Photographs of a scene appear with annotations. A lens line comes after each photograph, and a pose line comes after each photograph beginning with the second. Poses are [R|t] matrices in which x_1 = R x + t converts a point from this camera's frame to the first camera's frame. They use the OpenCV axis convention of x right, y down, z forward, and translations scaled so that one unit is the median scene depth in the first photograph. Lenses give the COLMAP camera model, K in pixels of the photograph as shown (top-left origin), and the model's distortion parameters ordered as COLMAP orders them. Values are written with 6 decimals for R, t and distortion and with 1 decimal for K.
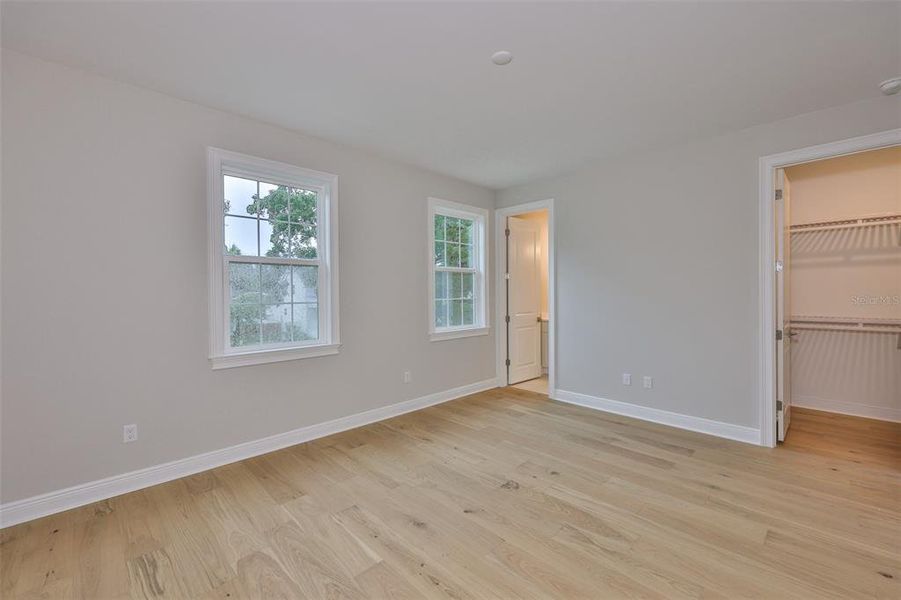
lens RADIAL K [[389.7, 0, 453.1], [0, 389.7, 297.1], [0, 0, 1]] dist [0.000786, 0.000633]
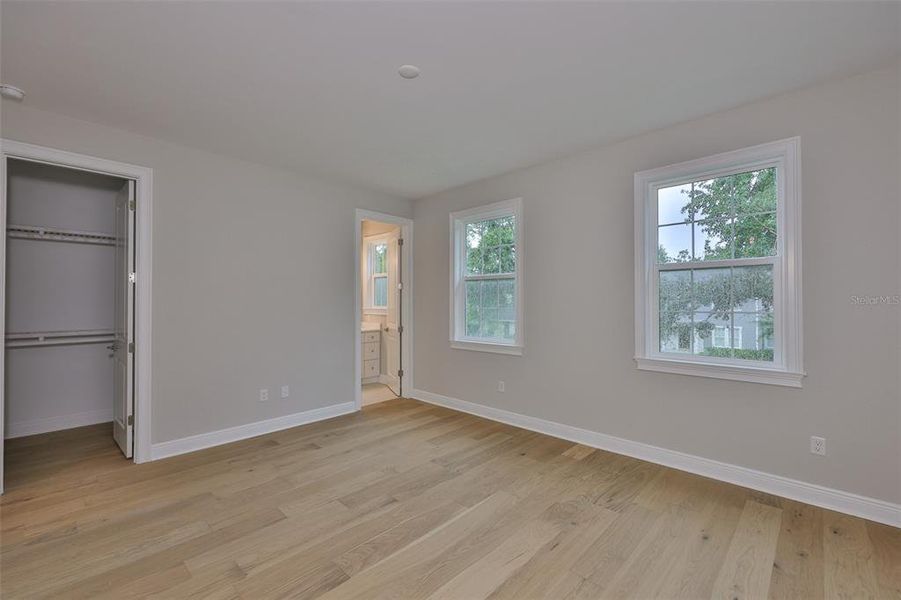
lens RADIAL K [[376.1, 0, 453.6], [0, 376.1, 297.1], [0, 0, 1]] dist [-0.000867, 0.000060]
pose [[0.046358, -0.003961, -0.998917, 0.774036], [-0.012069, 0.999917, -0.004525, -0.016981], [0.998852, 0.012266, 0.046306, 0.757147]]
